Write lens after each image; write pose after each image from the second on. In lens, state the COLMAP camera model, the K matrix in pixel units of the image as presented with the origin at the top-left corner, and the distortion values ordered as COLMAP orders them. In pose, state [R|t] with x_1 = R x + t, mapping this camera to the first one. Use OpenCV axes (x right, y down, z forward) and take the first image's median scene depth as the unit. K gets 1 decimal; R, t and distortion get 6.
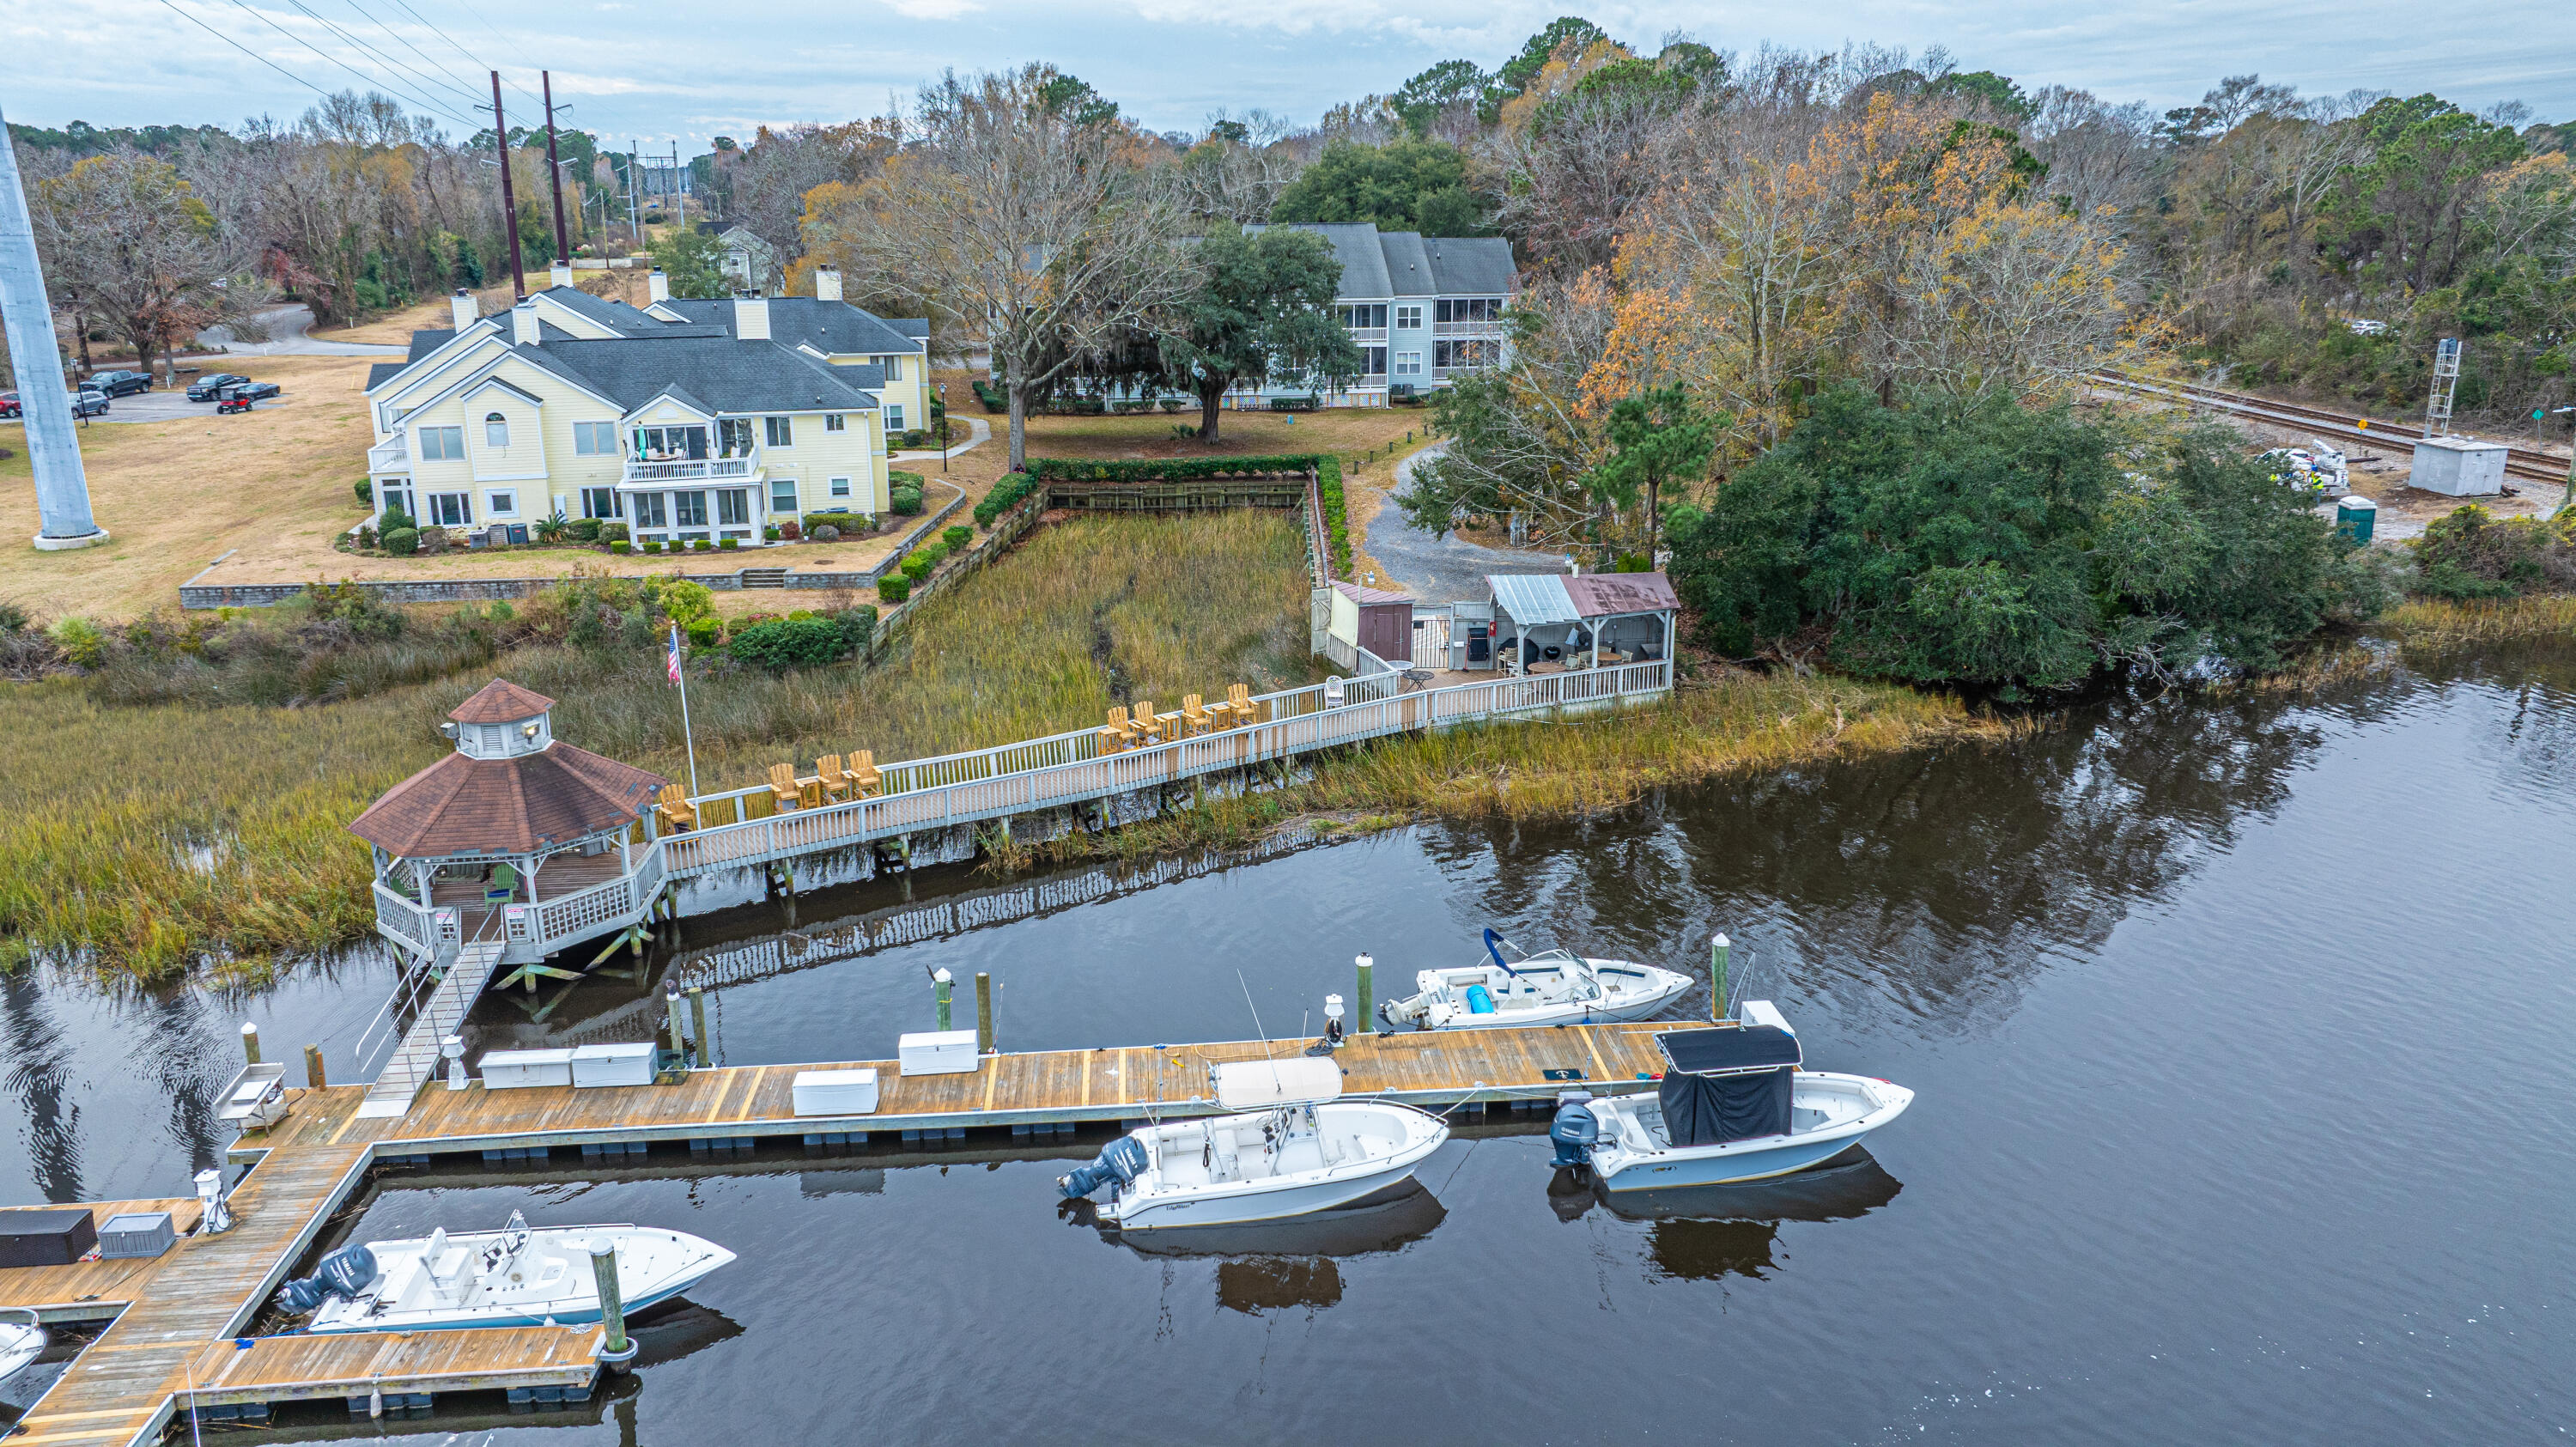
lens RADIAL K [[1824.3, 0, 1292.0], [0, 1824.3, 727.9], [0, 0, 1]] dist [-0.039229, 0.039055]
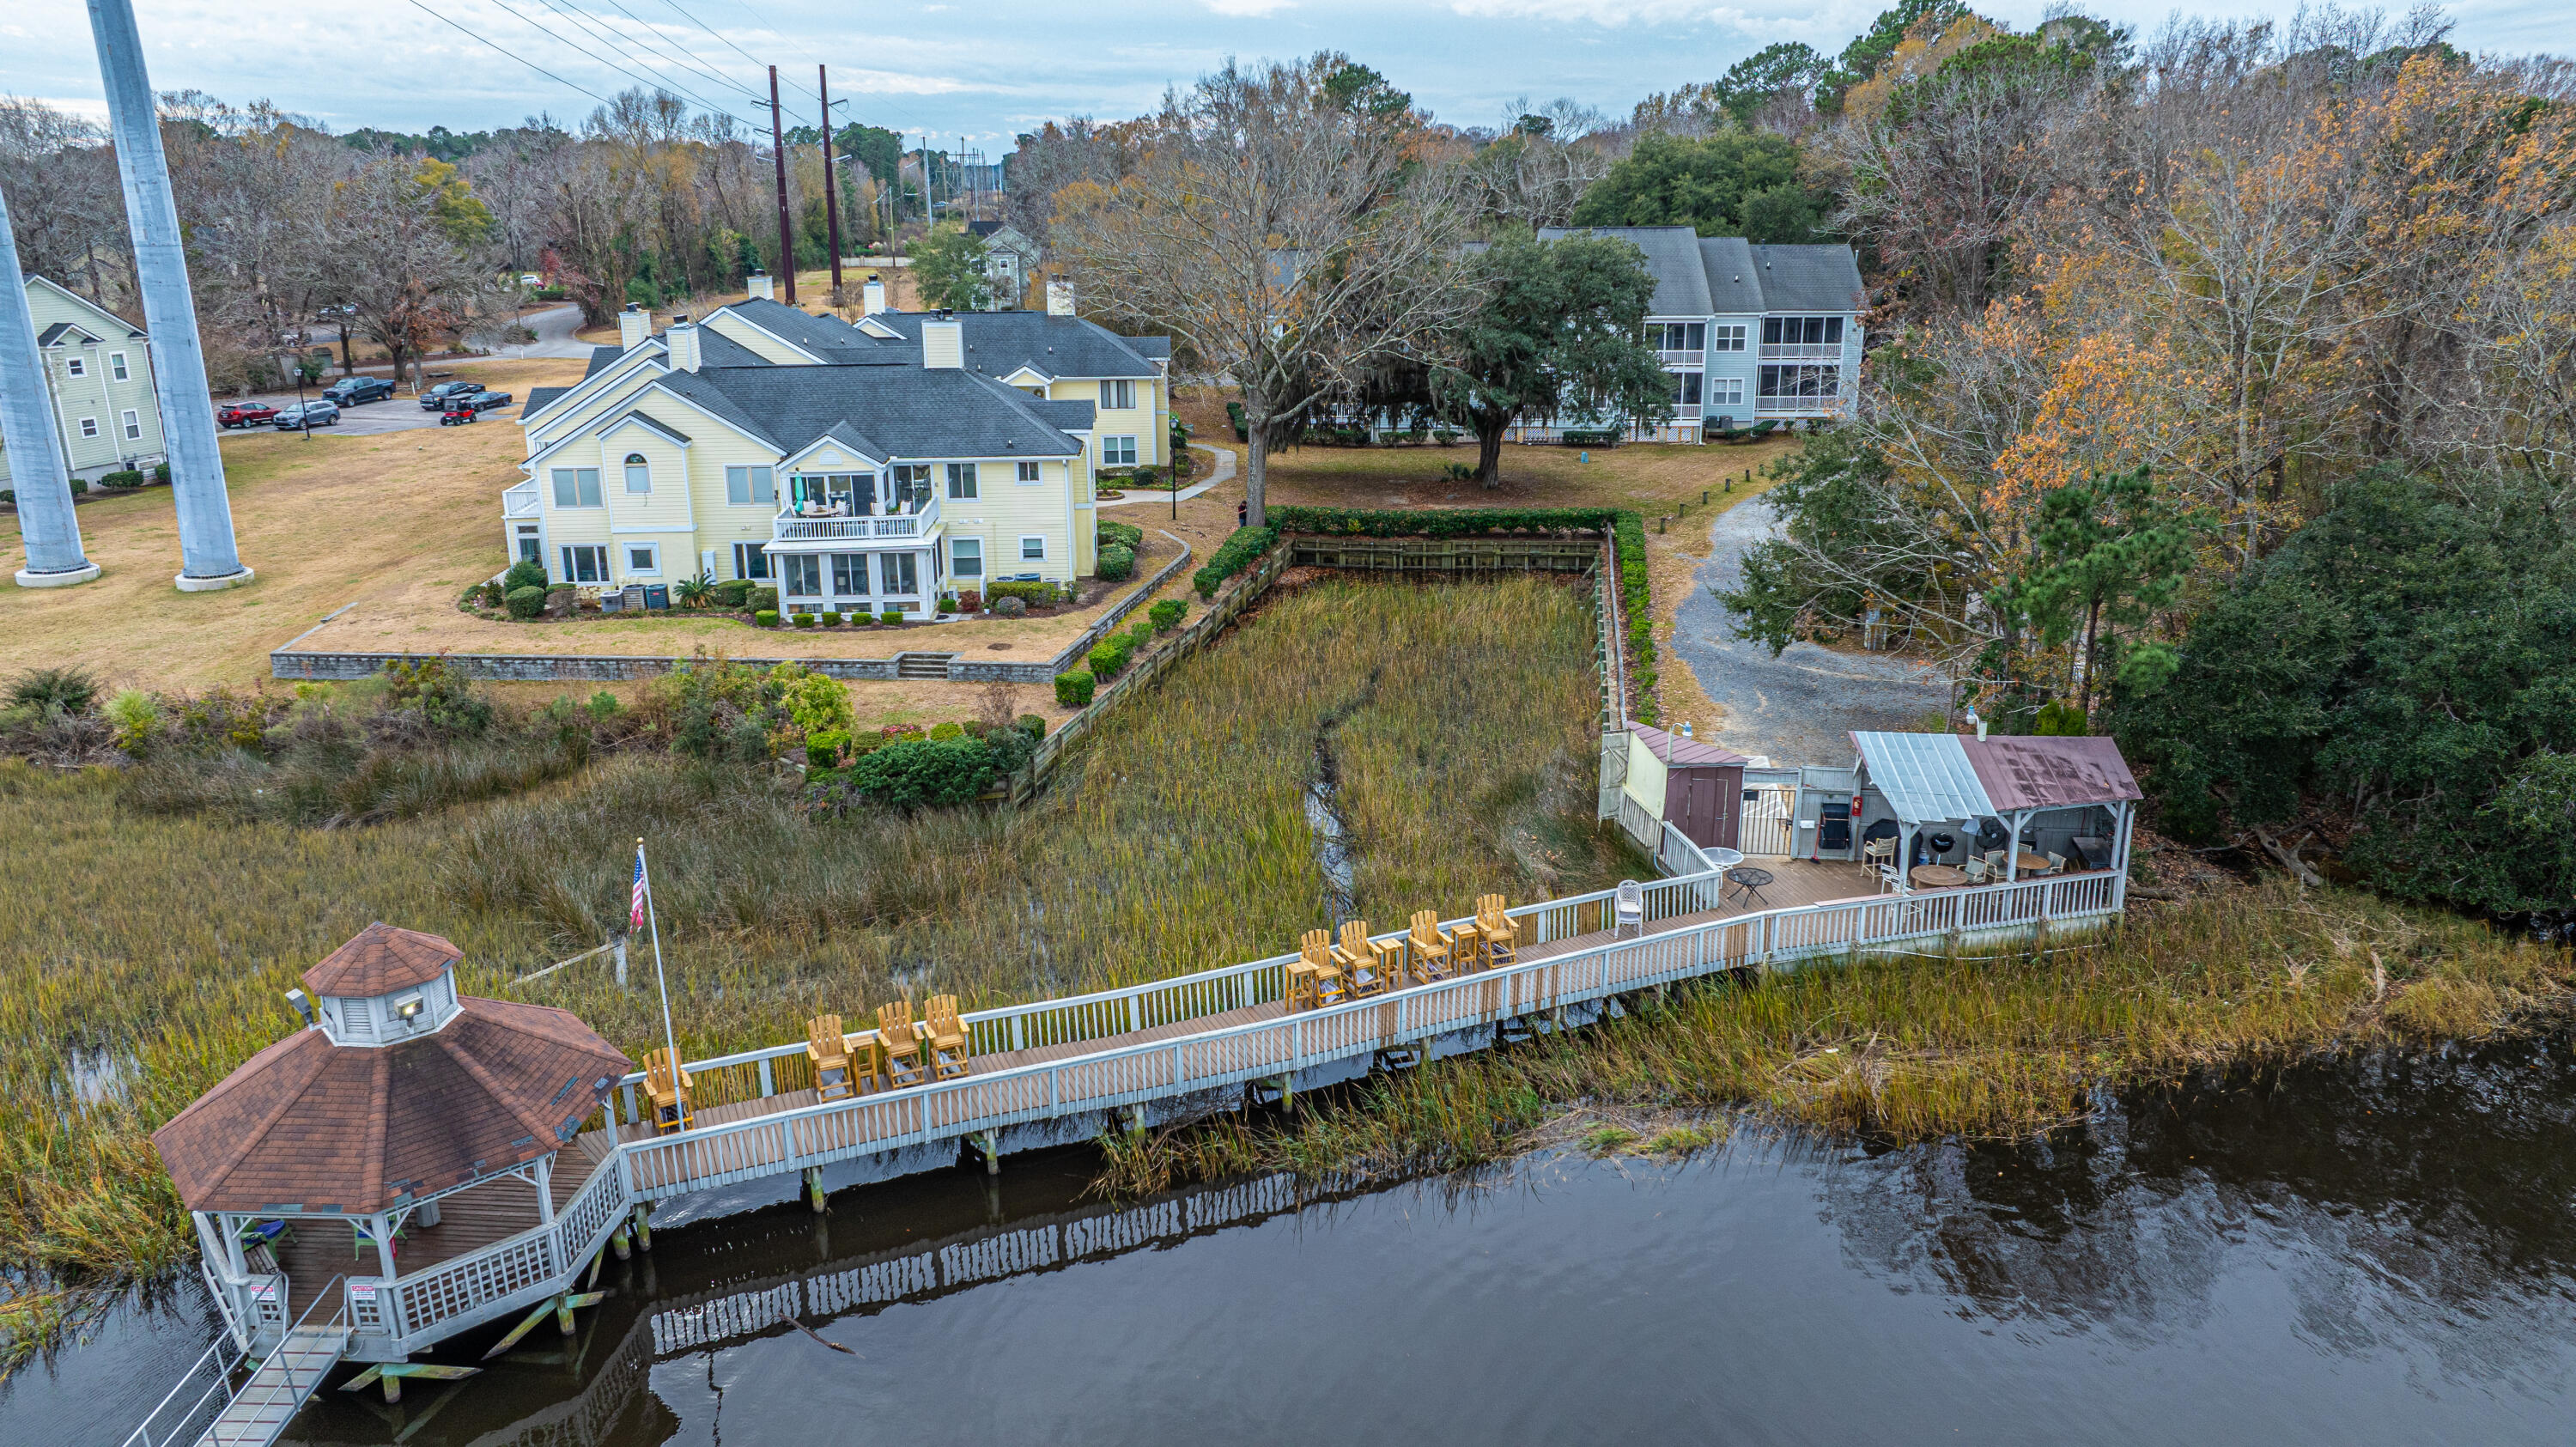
lens RADIAL K [[1824.3, 0, 1278.7], [0, 1824.3, 720.9], [0, 0, 1]] dist [-0.039229, 0.039055]
pose [[0.986142, 0.043959, -0.159974, -0.000836], [-0.044210, 0.999020, 0.001996, -0.063046], [0.159905, 0.005104, 0.987119, 0.205691]]
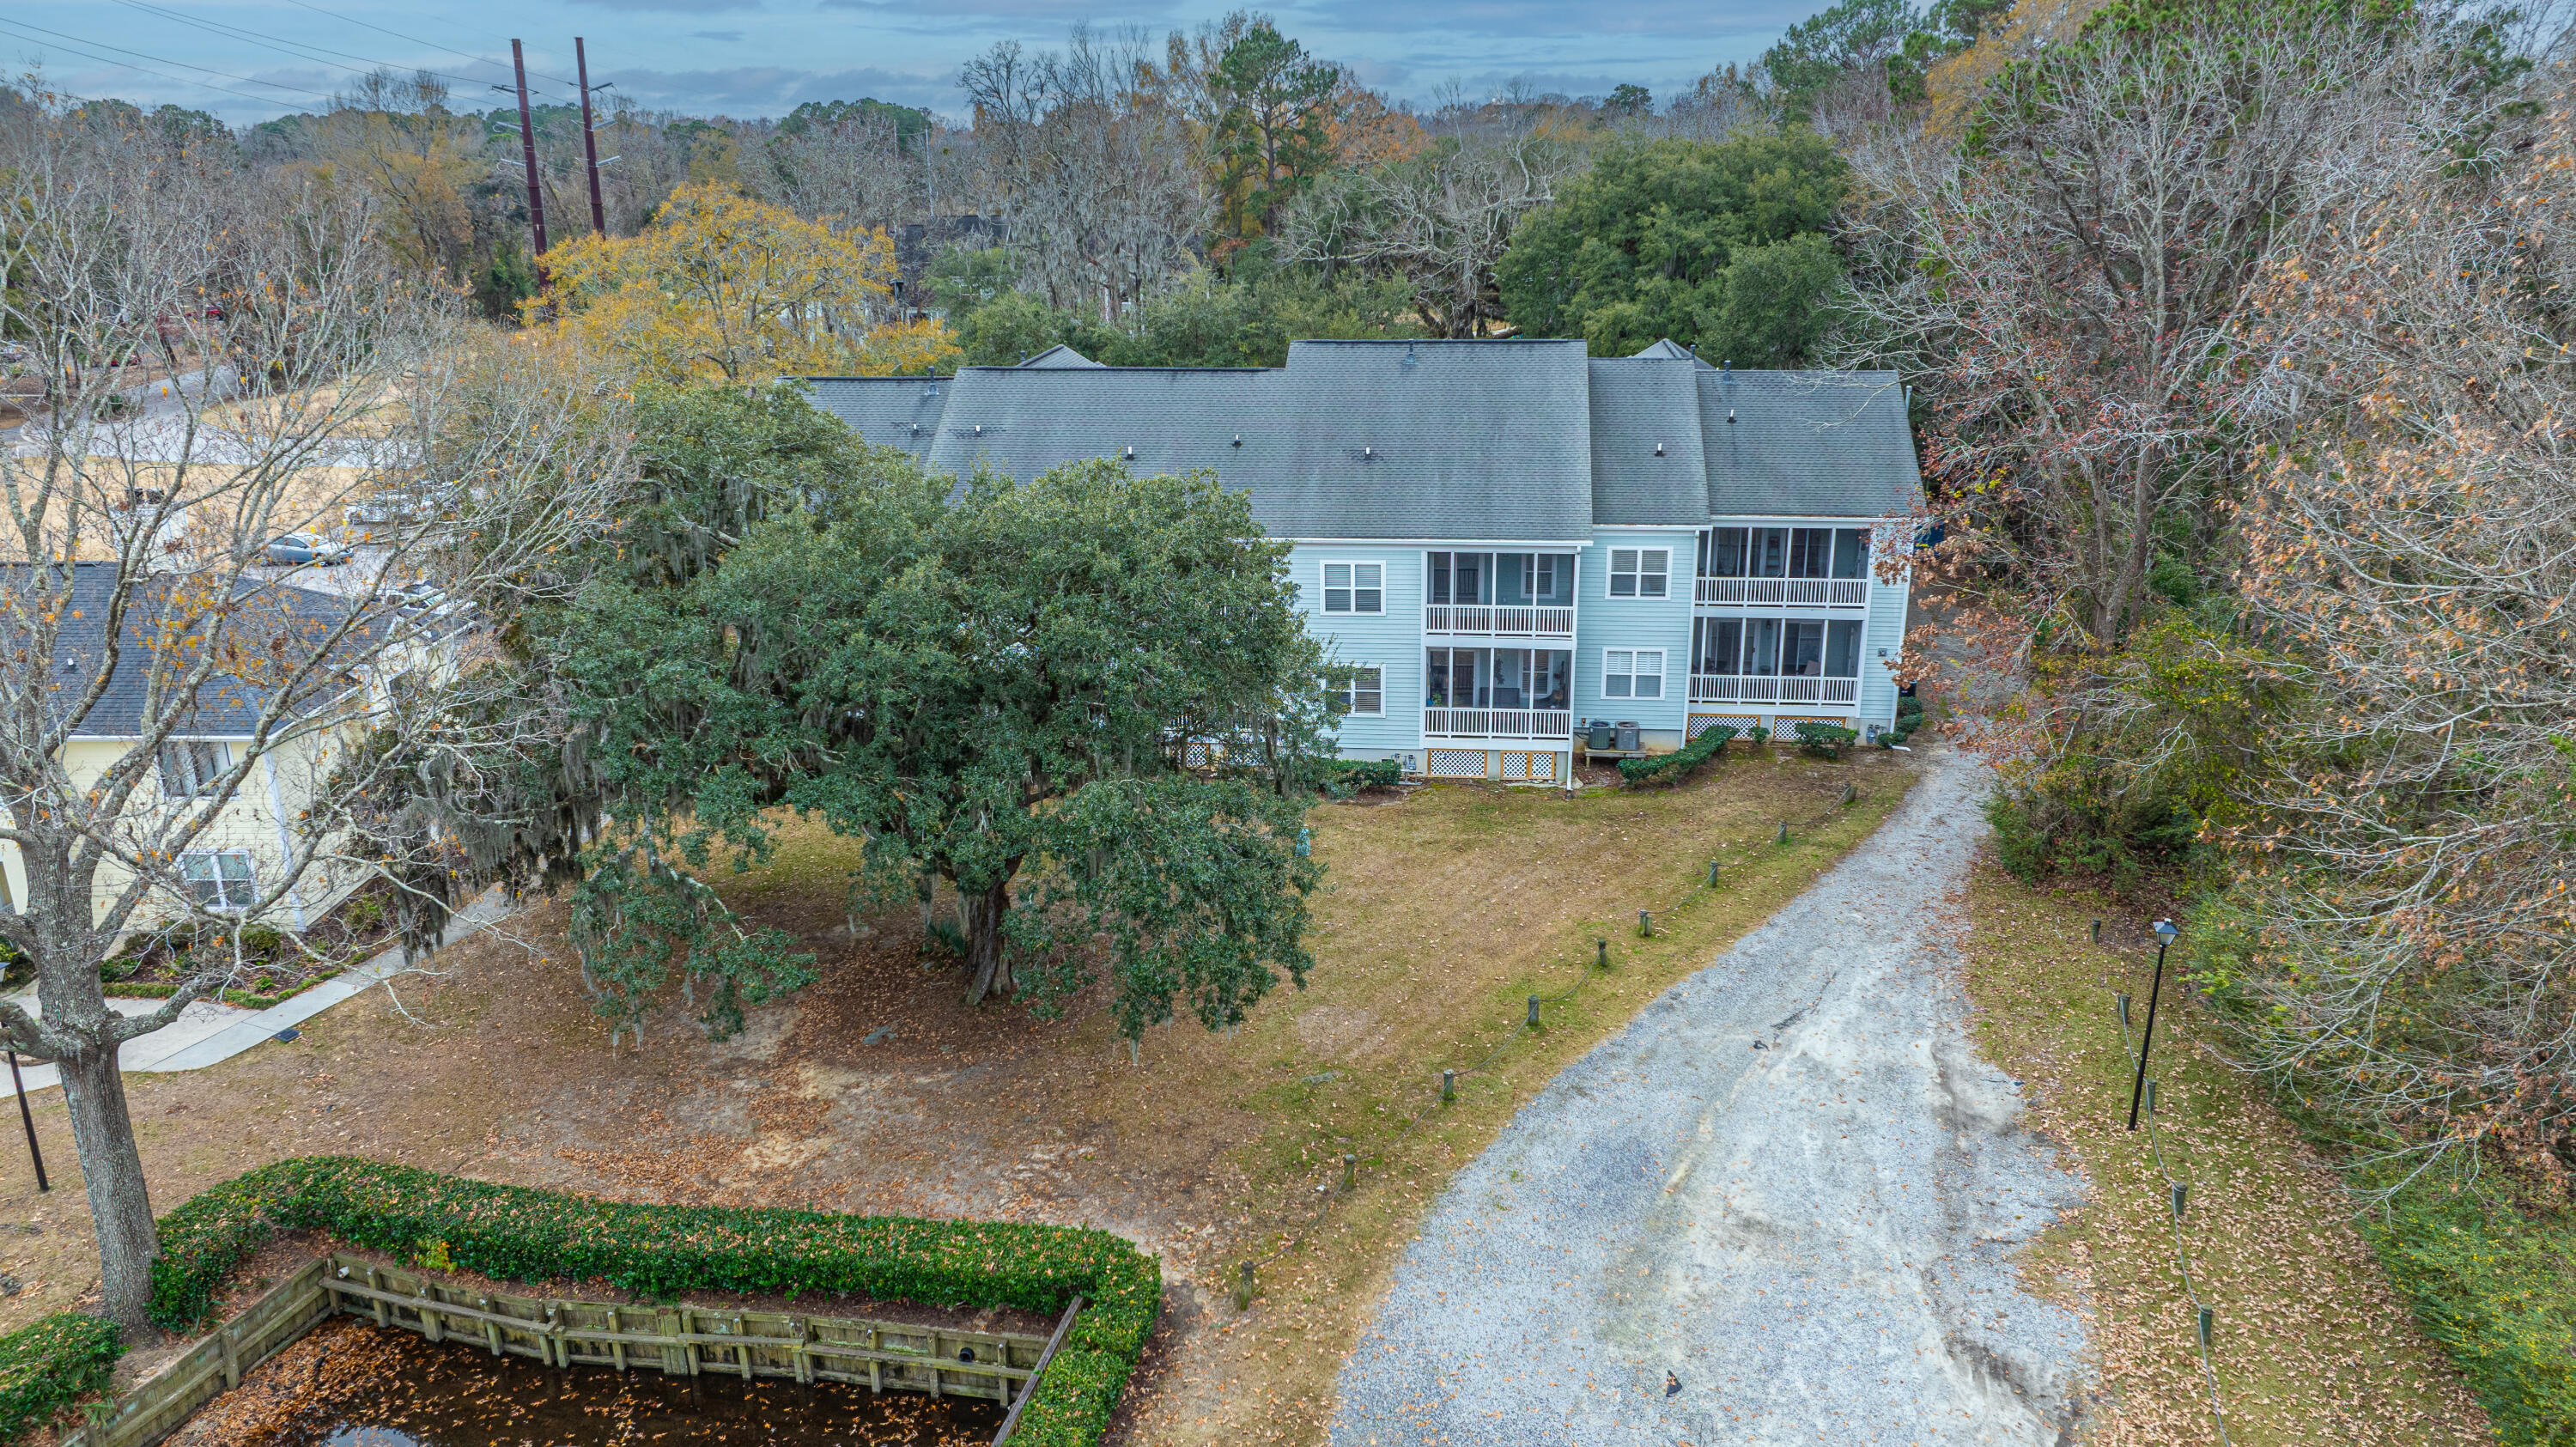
lens RADIAL K [[1824.3, 0, 1273.9], [0, 1824.3, 723.0], [0, 0, 1]] dist [-0.039229, 0.039055]
pose [[0.969905, 0.067232, -0.234018, 0.137719], [-0.063358, 0.997701, 0.024038, -0.320134], [0.235096, -0.008488, 0.971935, 0.923447]]
